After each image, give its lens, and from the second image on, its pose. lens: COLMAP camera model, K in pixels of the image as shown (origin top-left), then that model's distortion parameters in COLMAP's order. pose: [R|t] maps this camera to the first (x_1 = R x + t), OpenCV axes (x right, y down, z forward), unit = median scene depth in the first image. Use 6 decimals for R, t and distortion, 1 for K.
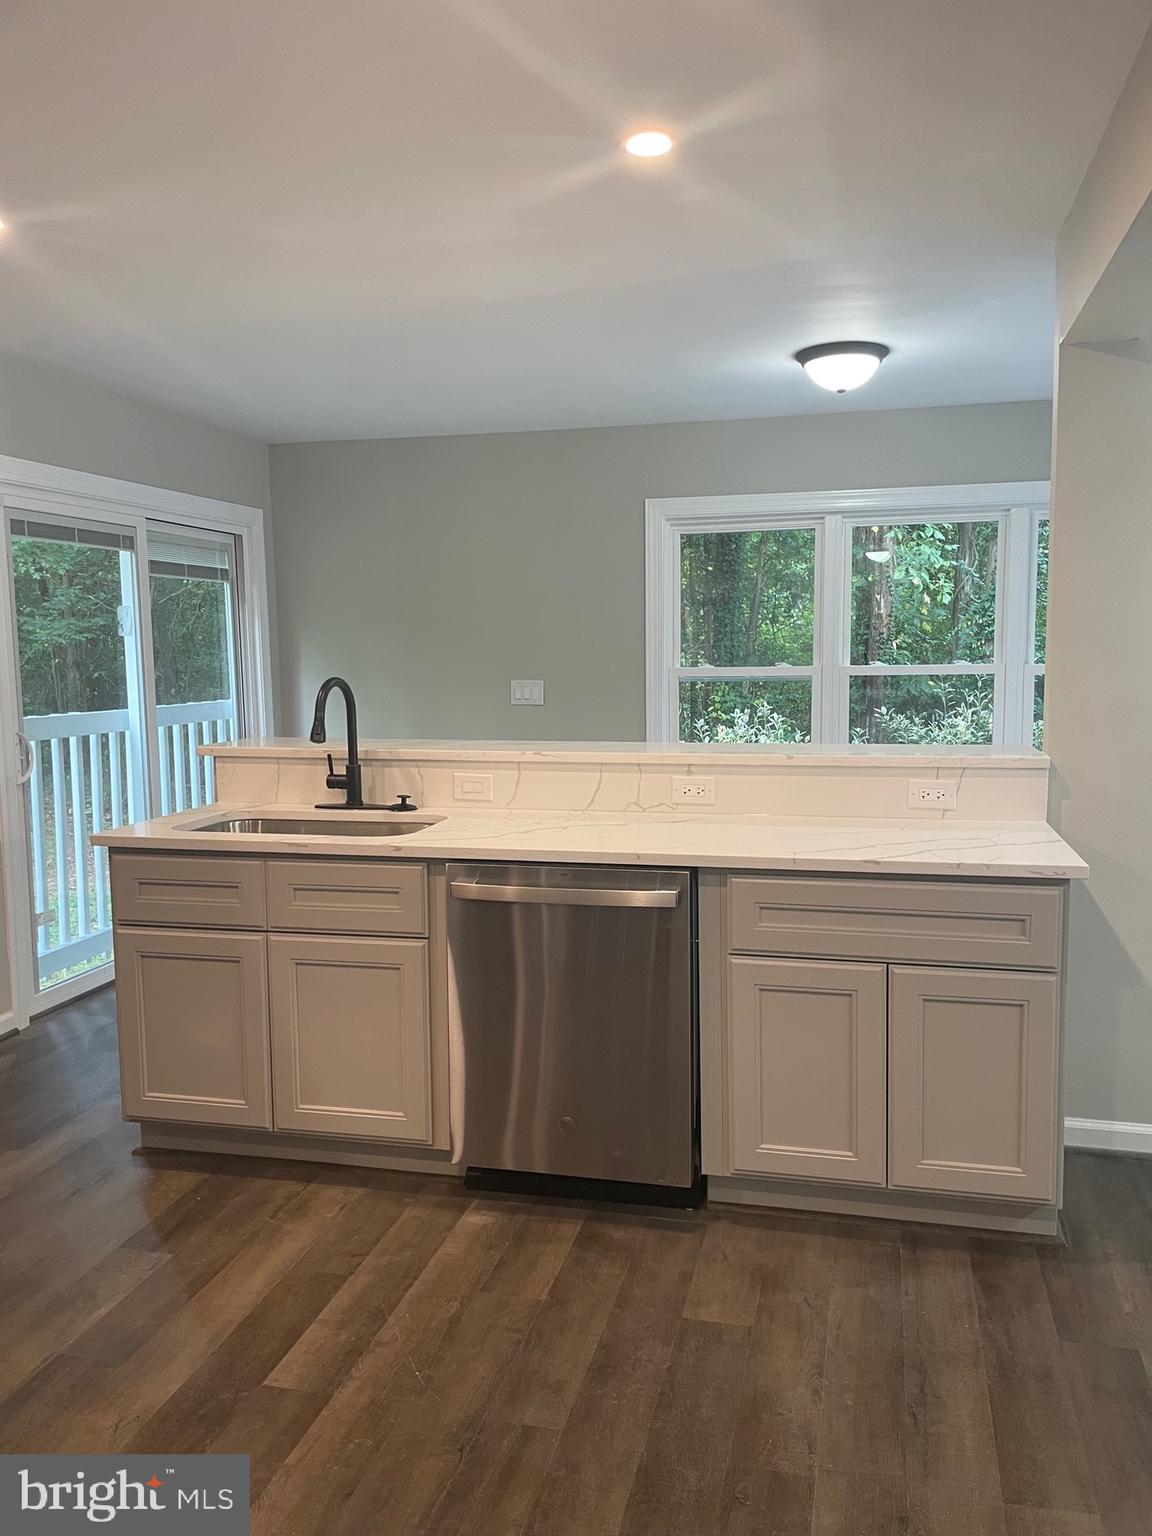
lens RADIAL K [[1168.9, 0, 568.7], [0, 1168.9, 747.4], [0, 0, 1]] dist [0.057859, -0.084129]
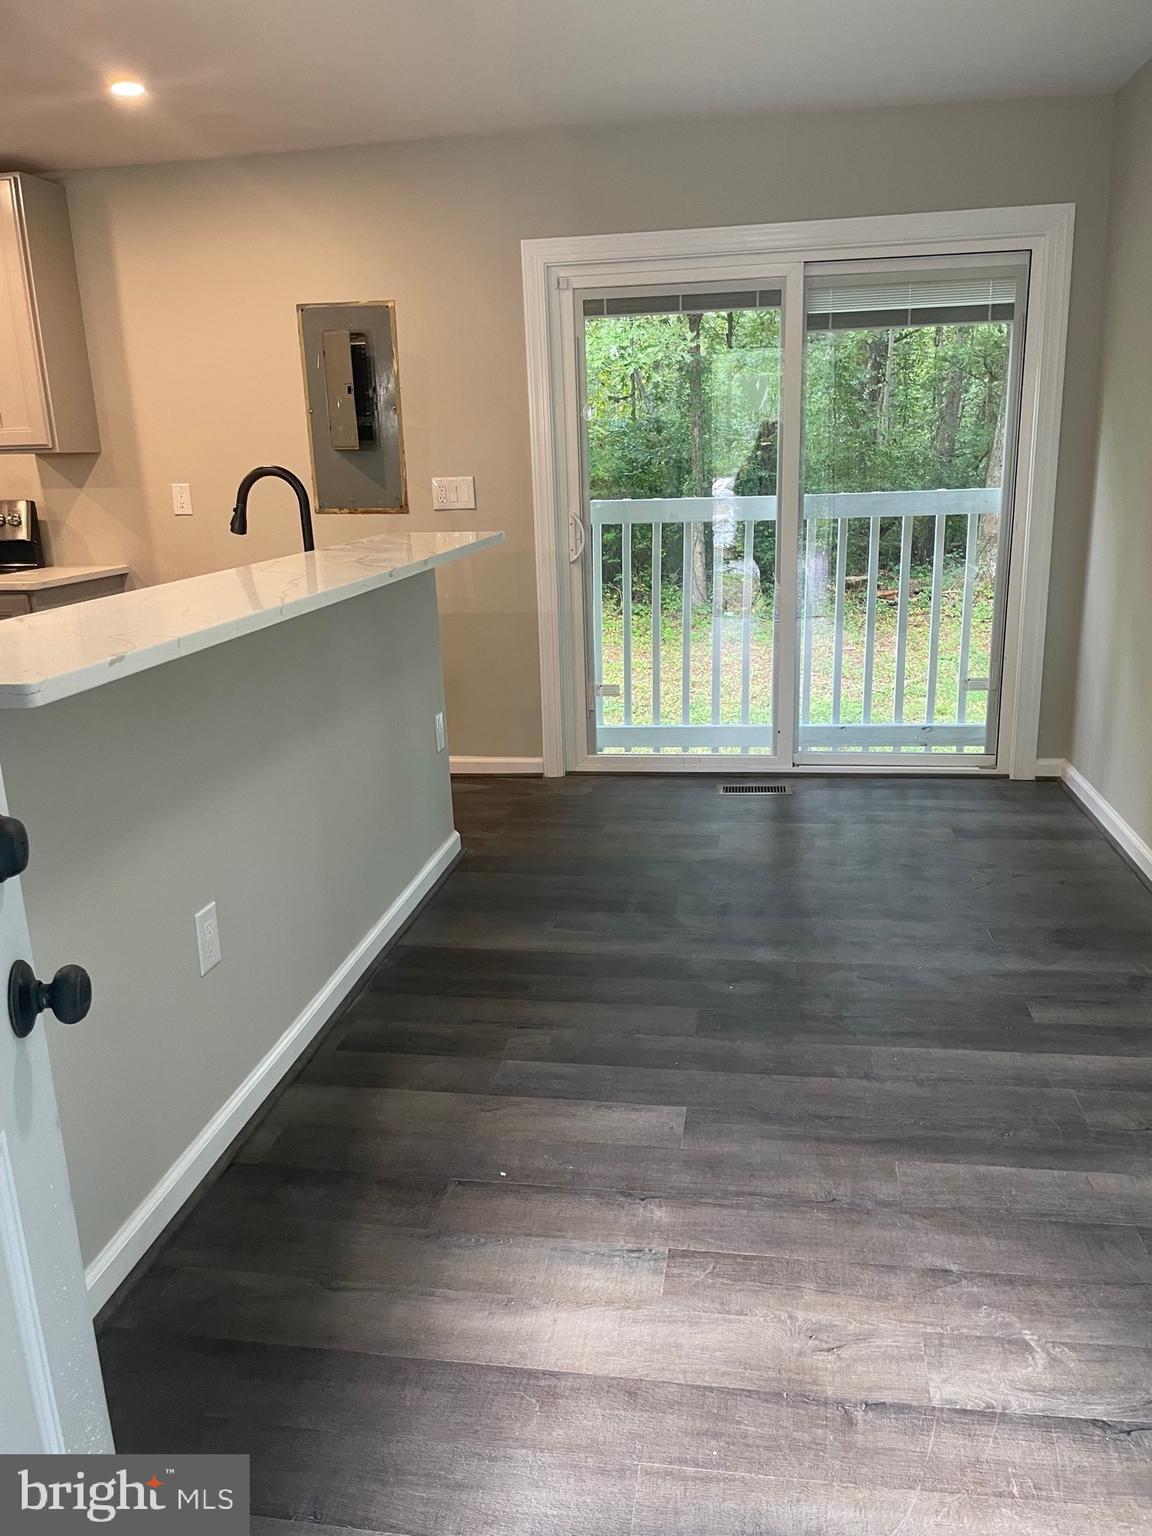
lens RADIAL K [[1168.9, 0, 568.7], [0, 1168.9, 747.4], [0, 0, 1]] dist [0.057859, -0.084129]
pose [[0.085895, 0.253928, -0.963402, 0.578090], [-0.058133, 0.966605, 0.249589, -0.067221], [0.994607, 0.034567, 0.097788, 0.845349]]
